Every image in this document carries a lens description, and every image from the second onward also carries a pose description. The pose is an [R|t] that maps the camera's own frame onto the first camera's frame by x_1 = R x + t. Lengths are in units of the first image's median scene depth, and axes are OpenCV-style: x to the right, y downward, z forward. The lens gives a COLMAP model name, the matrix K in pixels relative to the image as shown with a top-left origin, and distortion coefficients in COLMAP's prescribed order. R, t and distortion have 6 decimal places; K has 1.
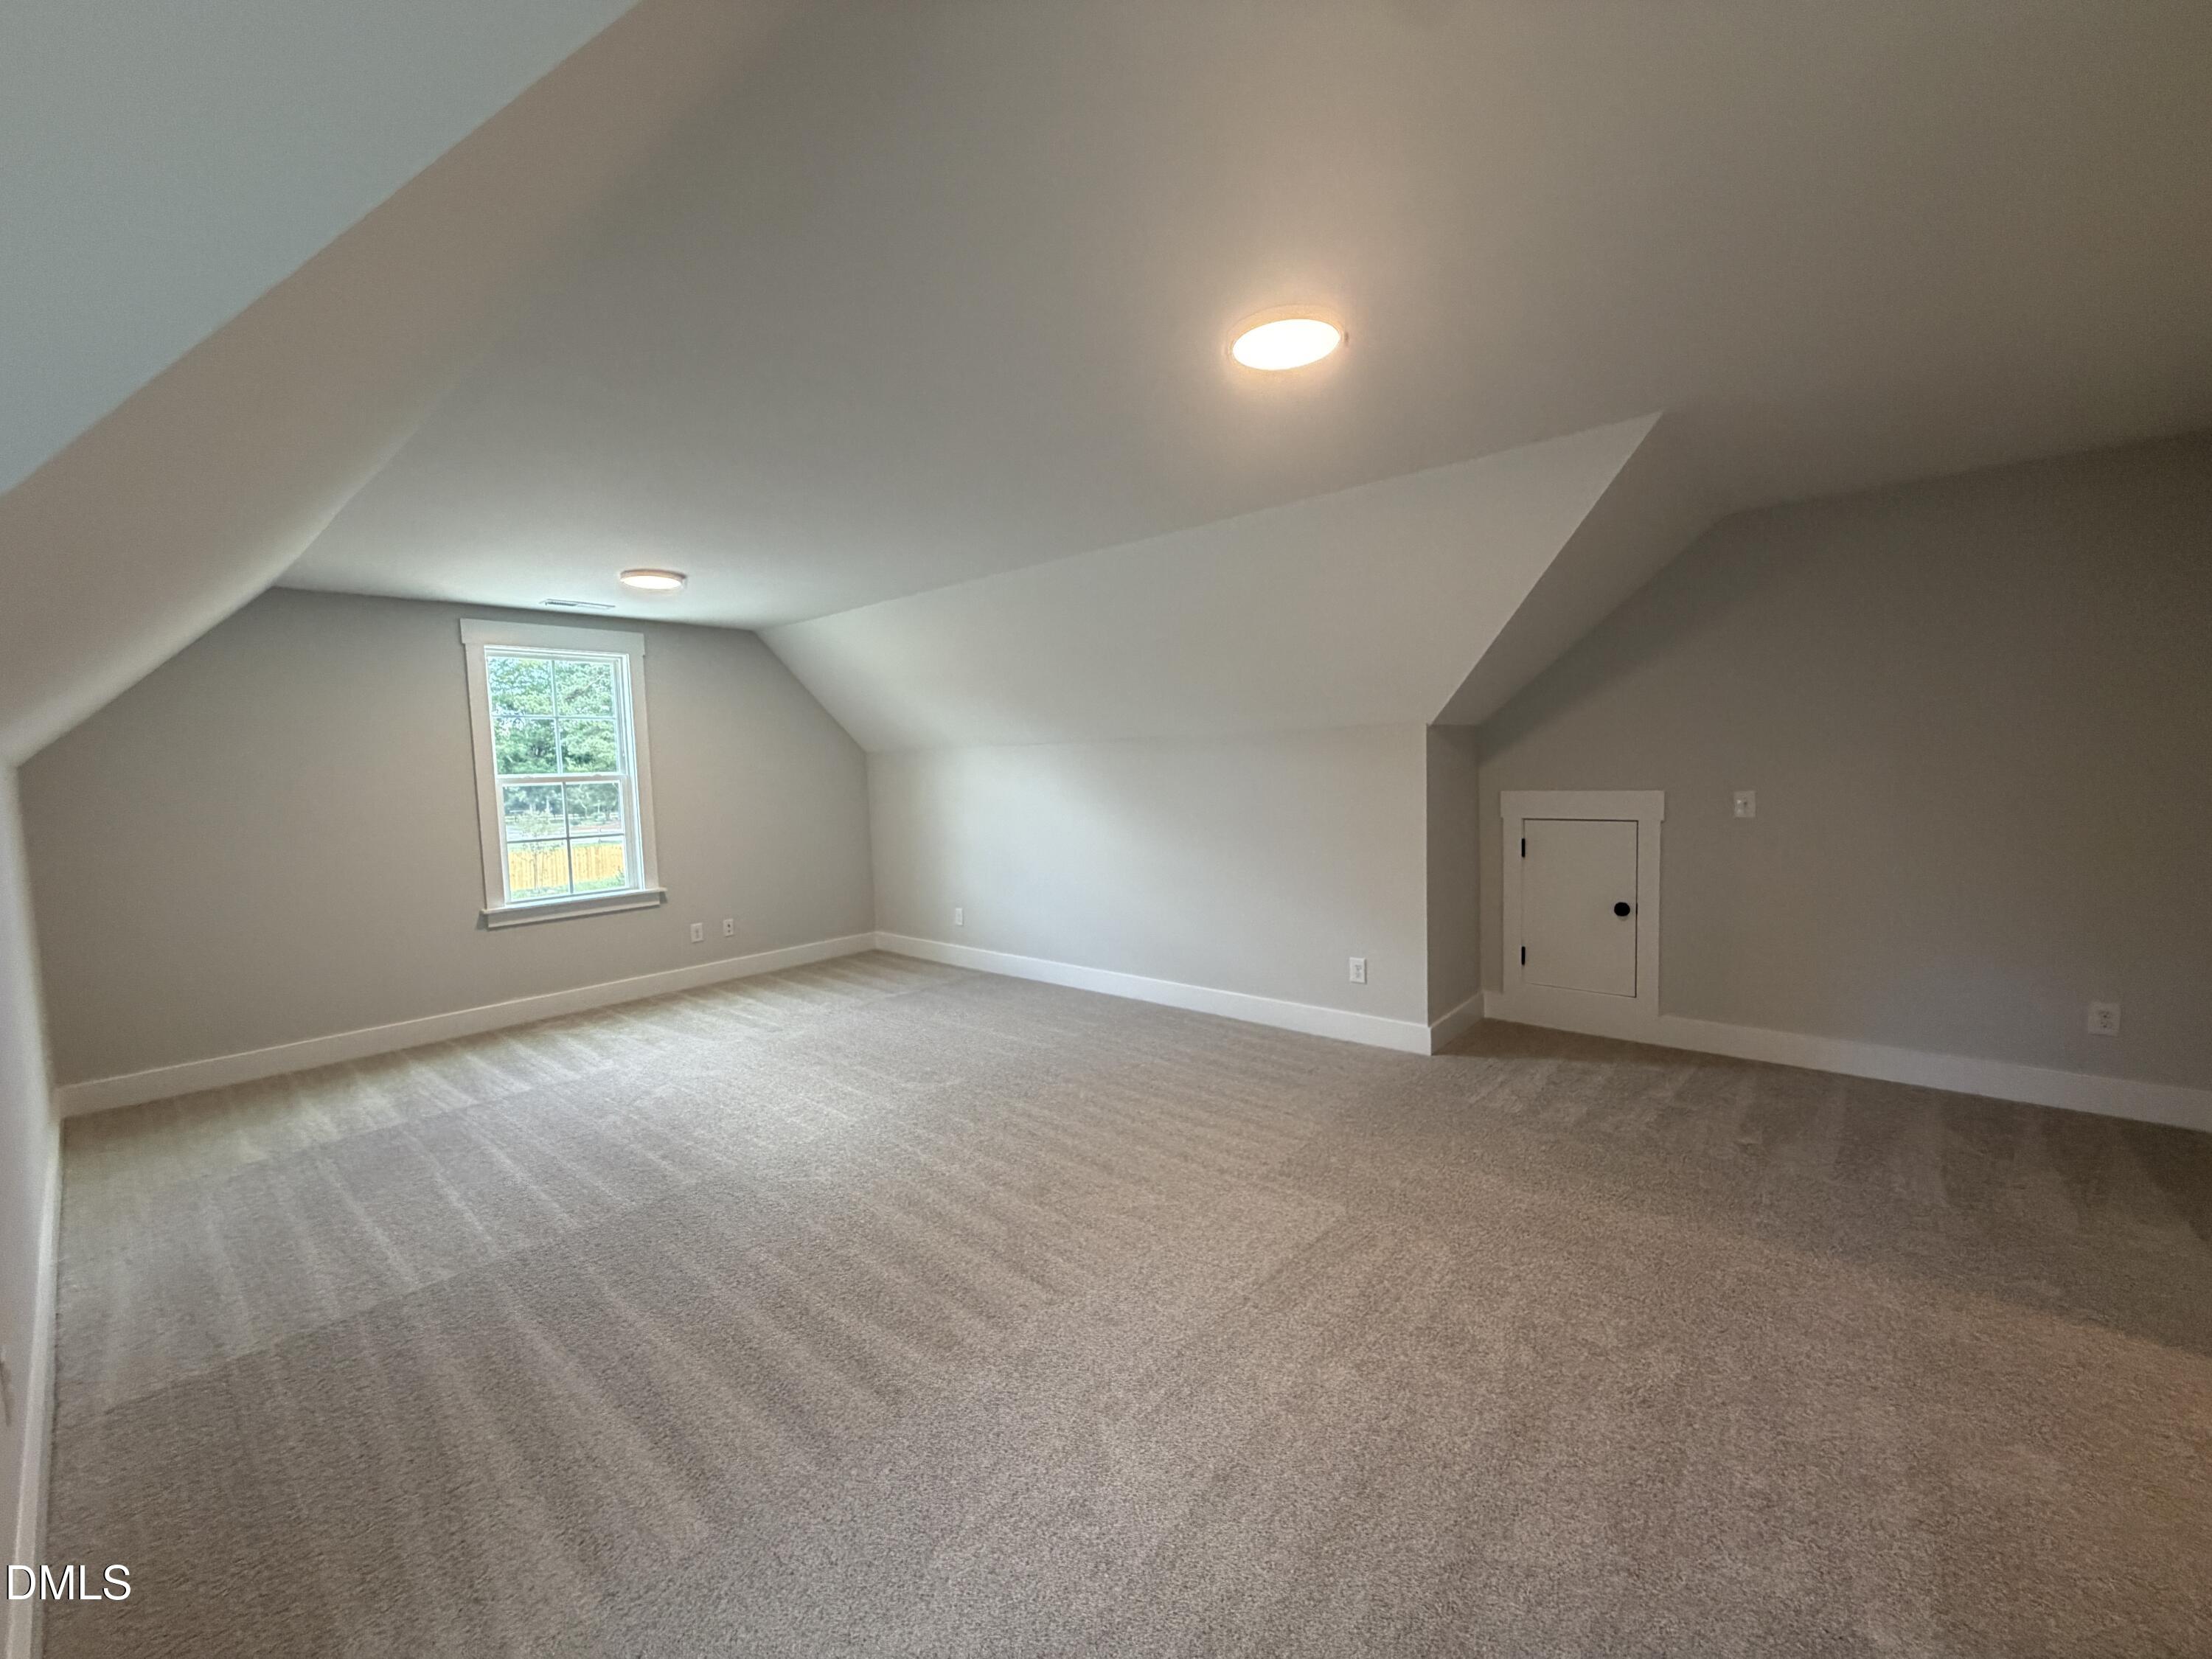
lens RADIAL K [[883.4, 0, 1099.7], [0, 883.4, 828.8], [0, 0, 1]] dist [0.000059, 0.000273]
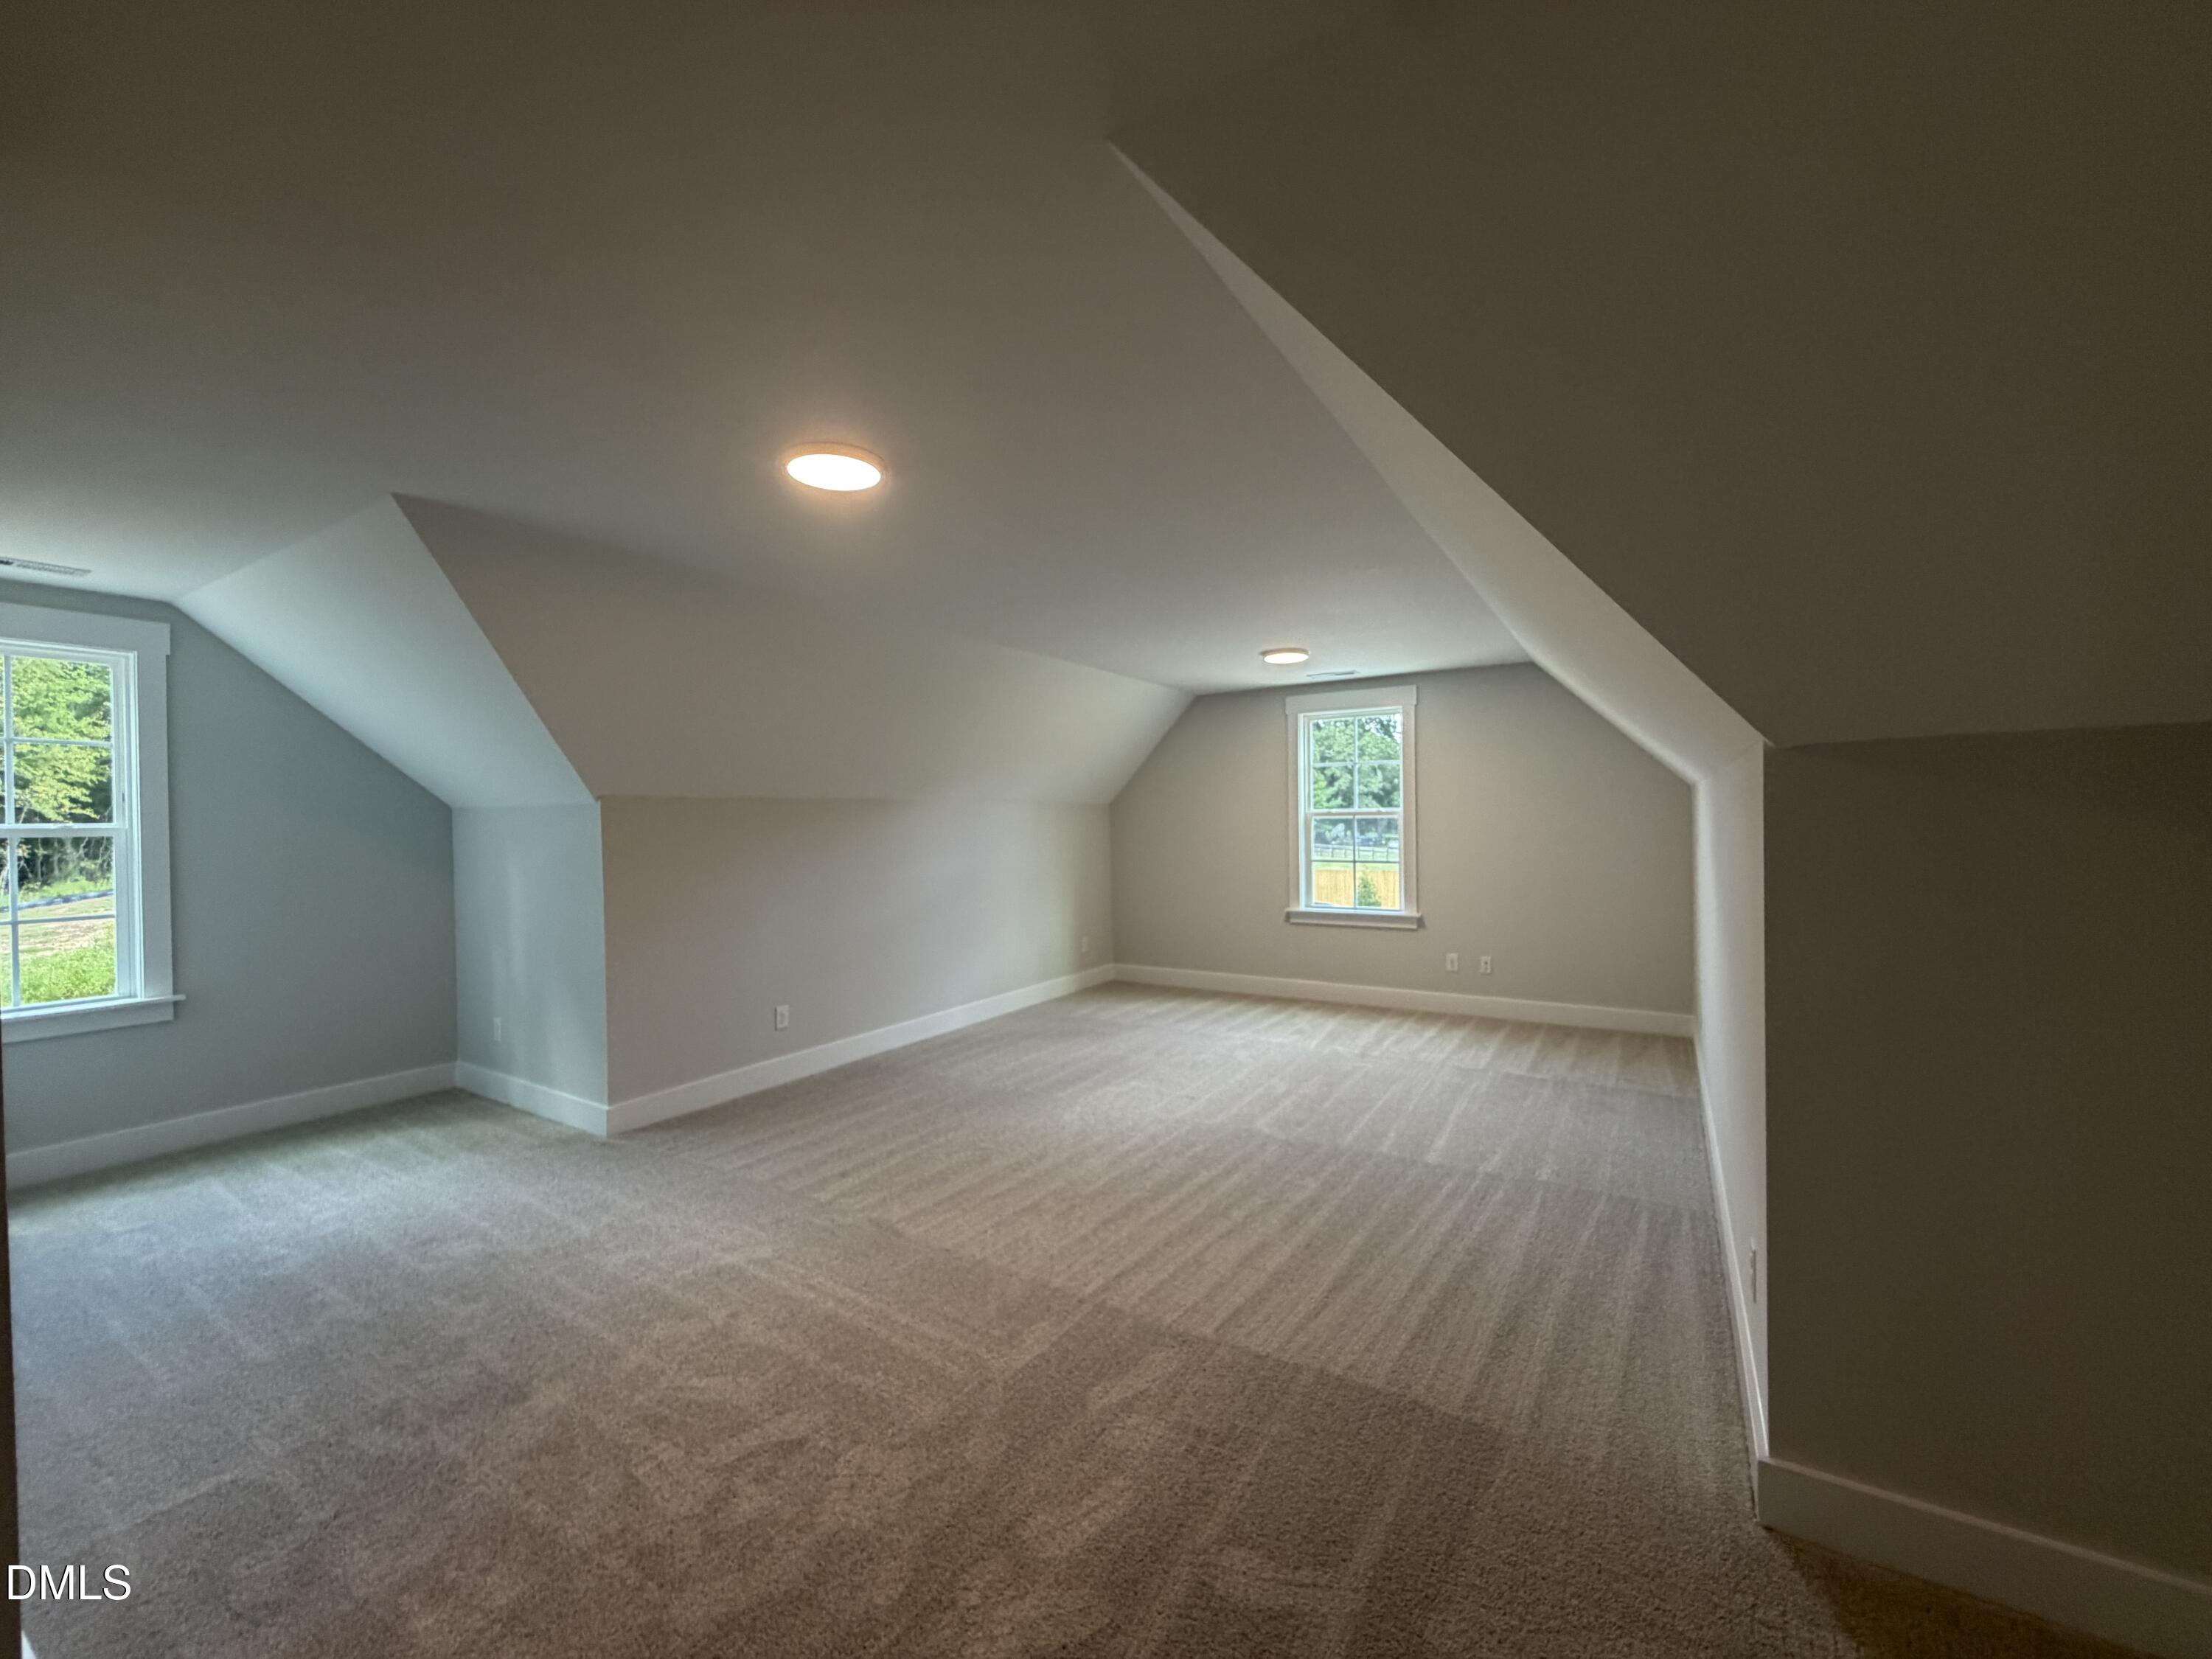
lens RADIAL K [[883.4, 0, 1099.7], [0, 883.4, 828.8], [0, 0, 1]] dist [0.000059, 0.000273]
pose [[0.155440, 0.040103, -0.987031, 0.599647], [-0.059591, 0.997737, 0.031153, -0.056495], [0.986046, 0.053976, 0.157478, 0.498221]]
